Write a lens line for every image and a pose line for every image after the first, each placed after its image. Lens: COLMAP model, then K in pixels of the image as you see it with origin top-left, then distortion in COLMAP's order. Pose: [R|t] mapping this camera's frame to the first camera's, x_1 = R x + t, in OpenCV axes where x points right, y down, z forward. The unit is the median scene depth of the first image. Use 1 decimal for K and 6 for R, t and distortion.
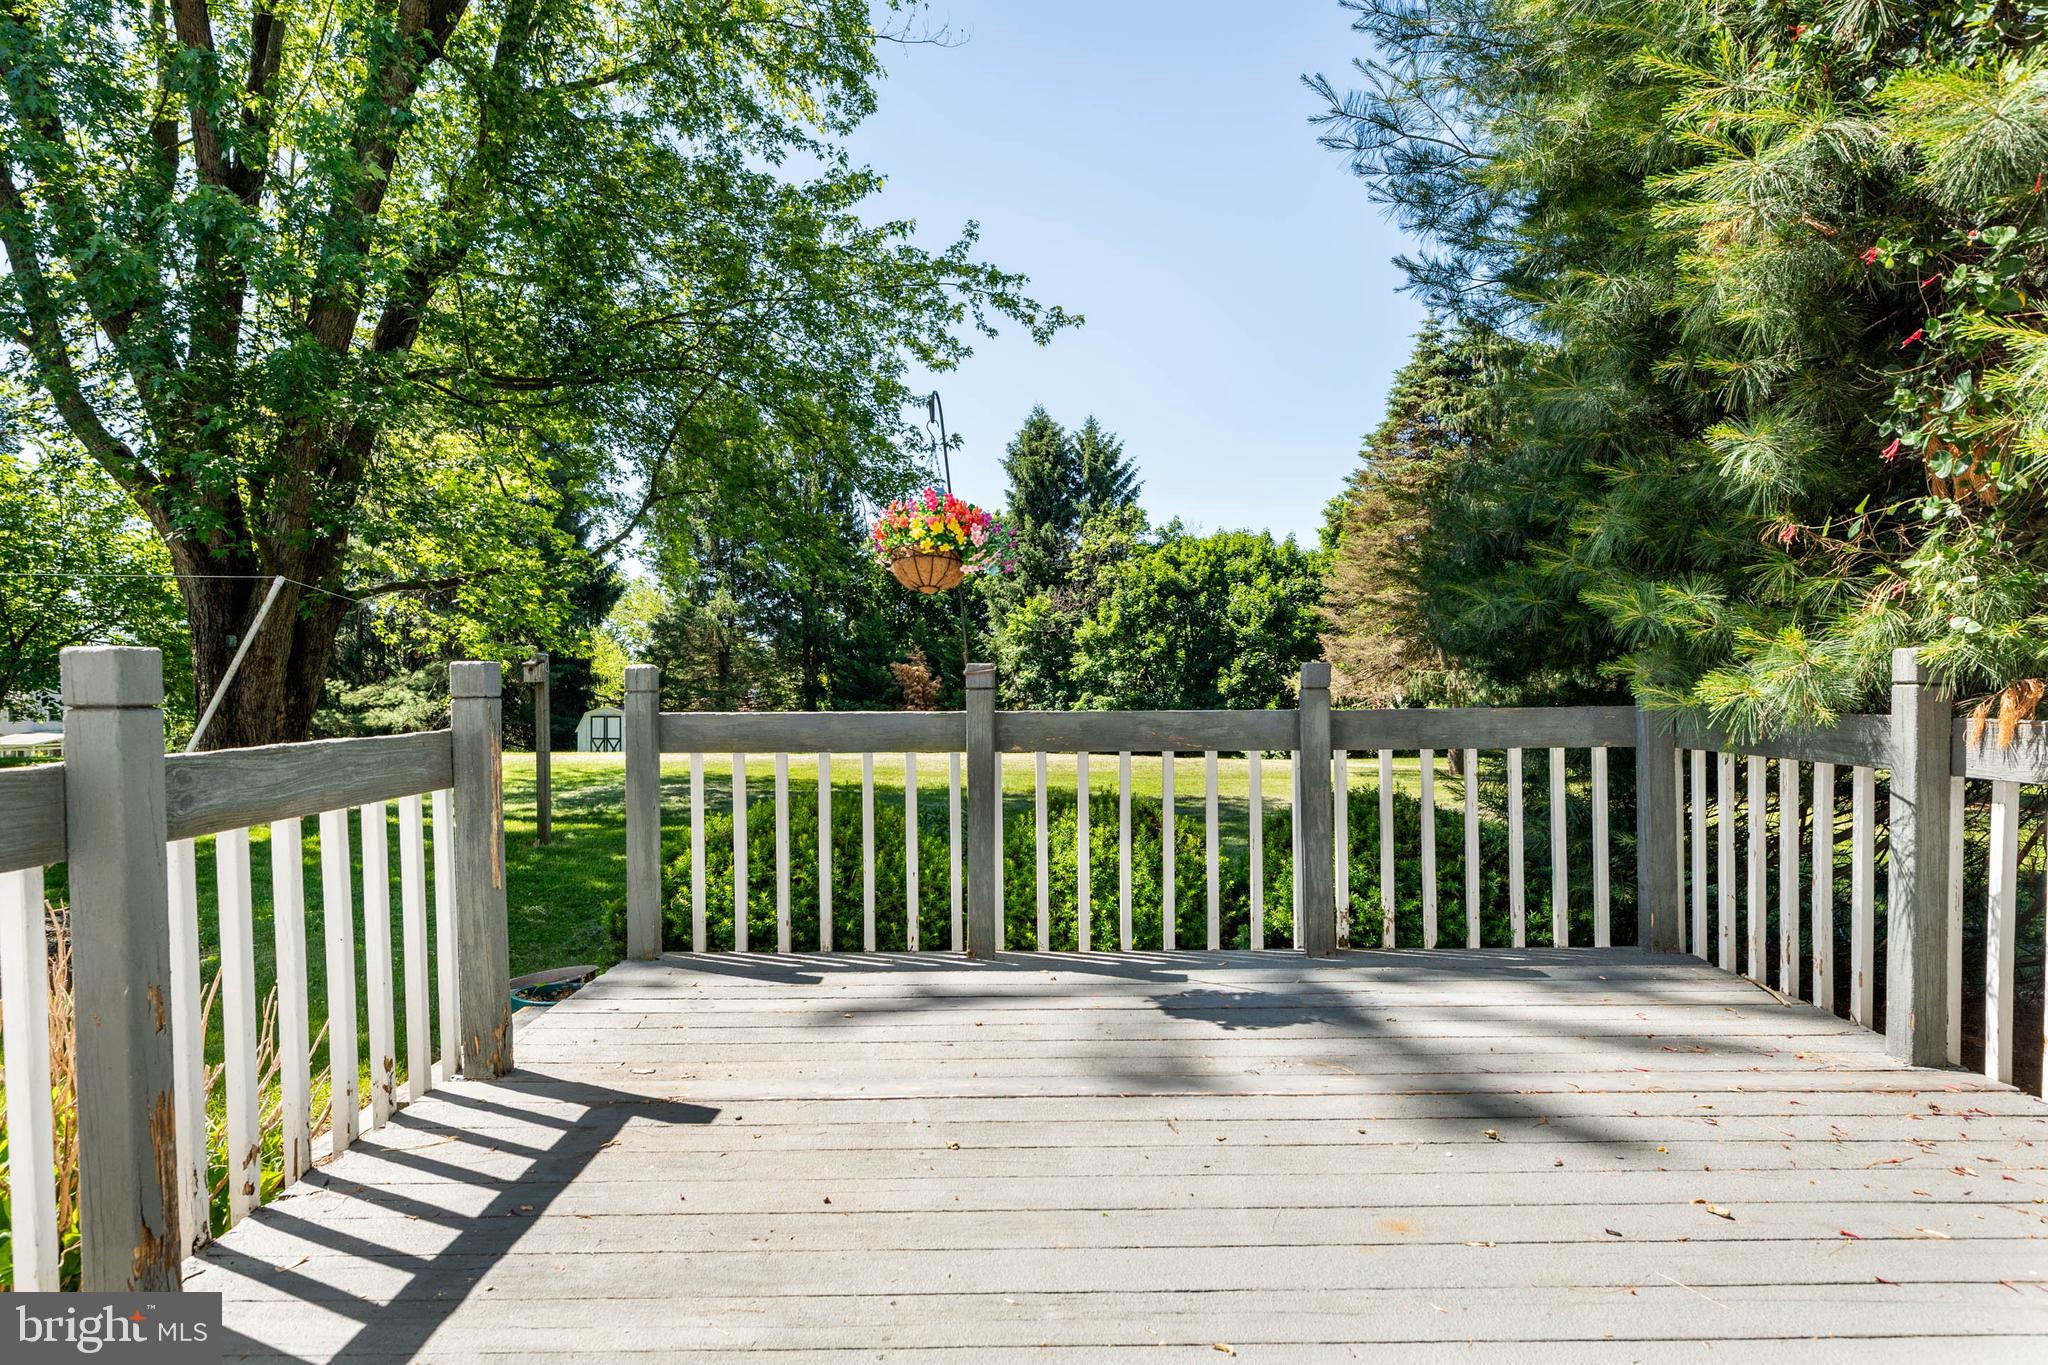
lens RADIAL K [[1197.7, 0, 1018.1], [0, 1197.7, 679.5], [0, 0, 1]] dist [0.005146, 0.000600]
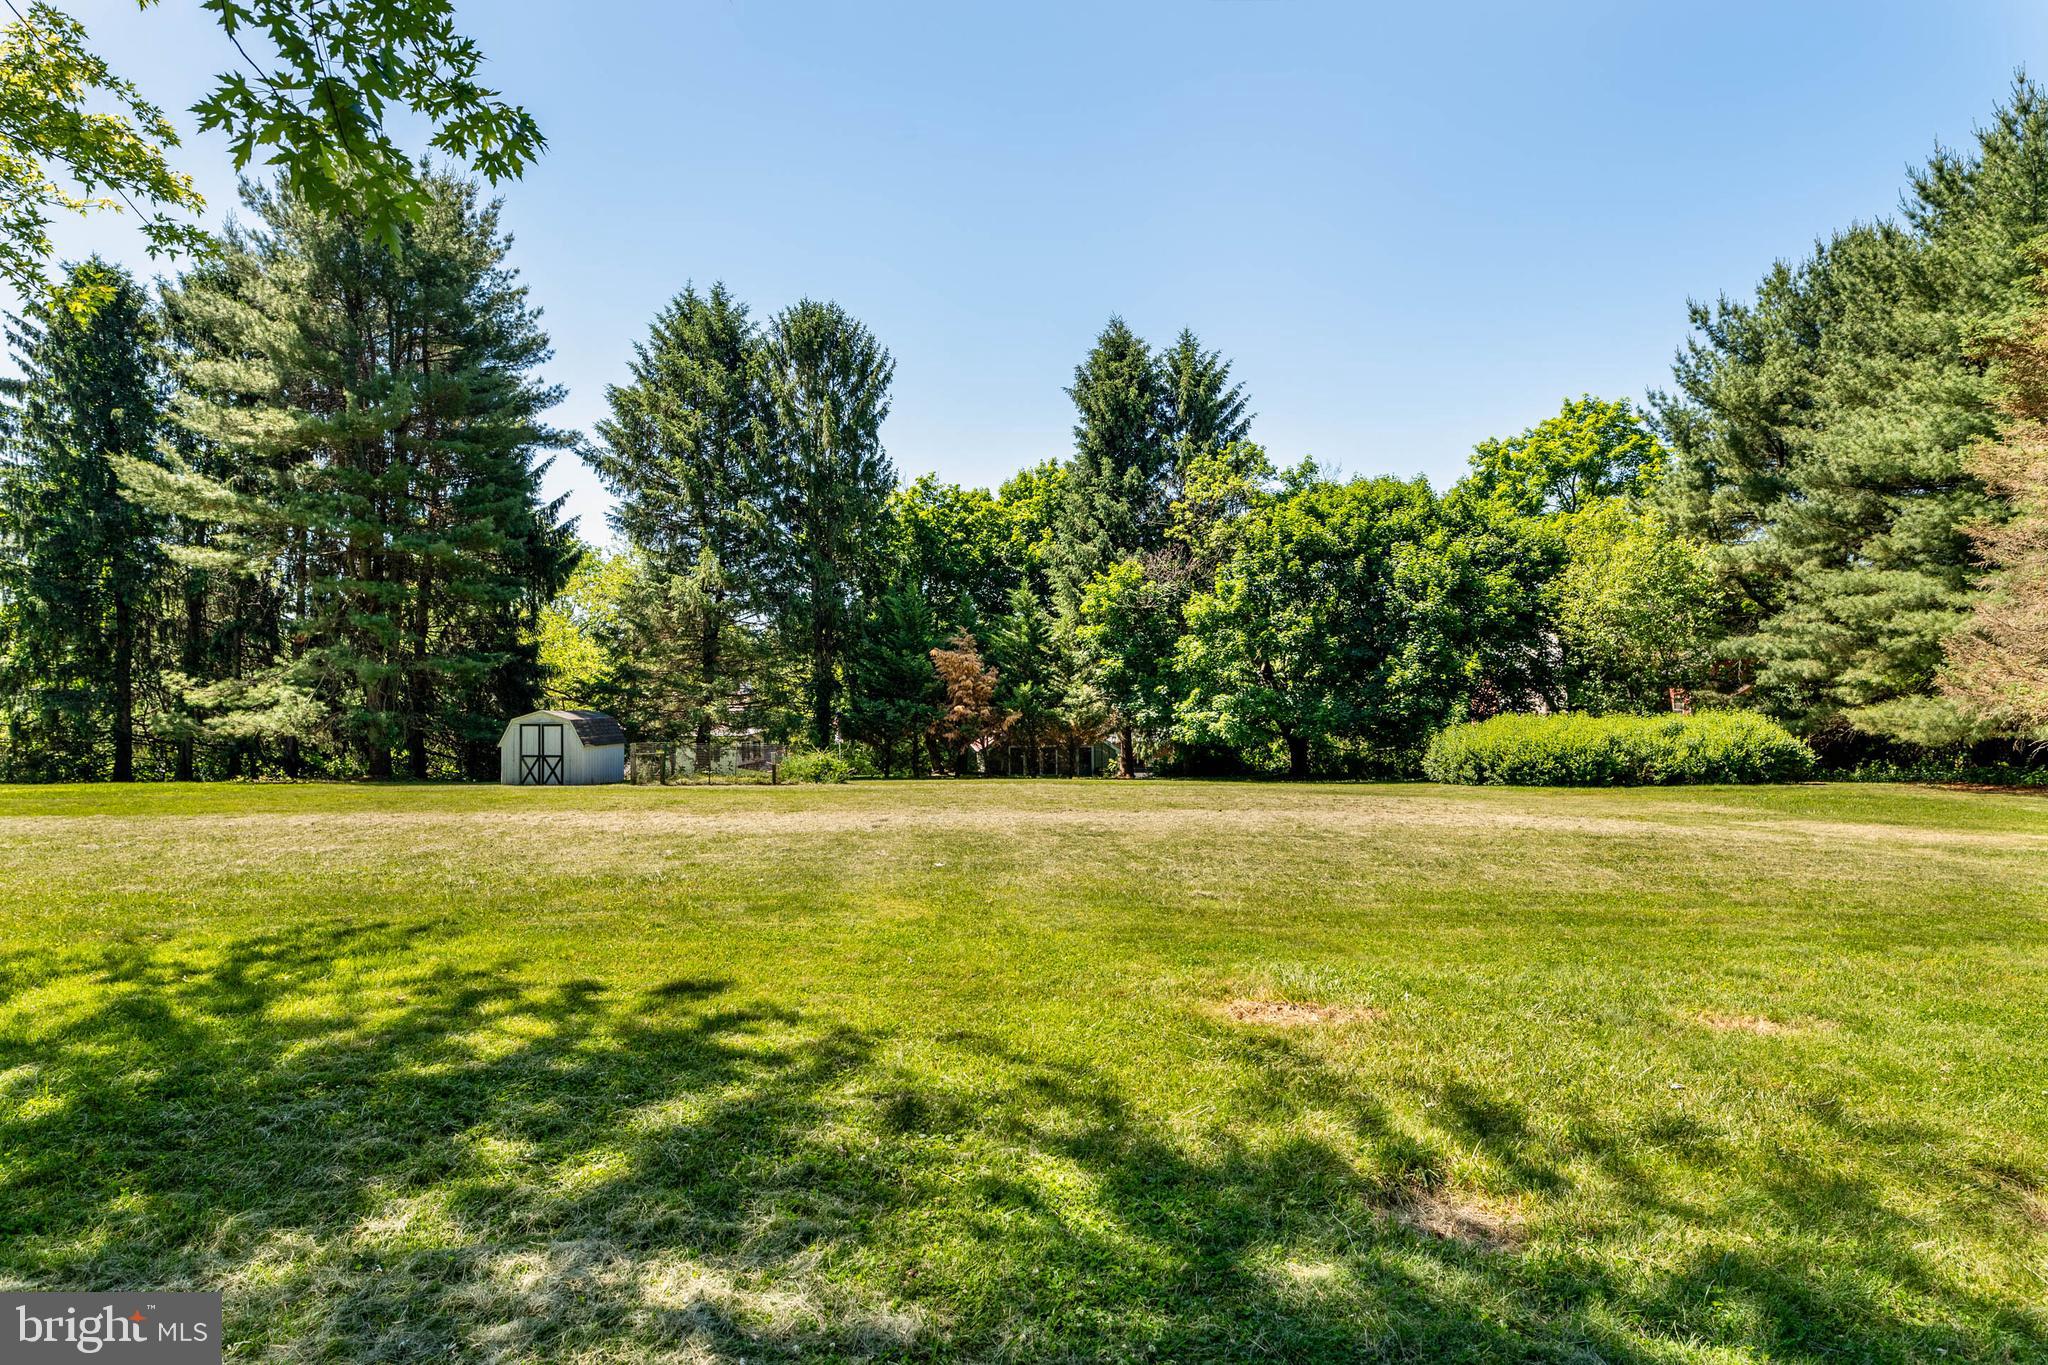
lens RADIAL K [[1197.7, 0, 1032.5], [0, 1197.7, 689.5], [0, 0, 1]] dist [0.005146, 0.000600]
pose [[0.999853, -0.000299, 0.017123, -0.054480], [-0.000025, 0.999820, 0.018963, -0.003056], [-0.017125, -0.018960, 0.999674, 0.239214]]
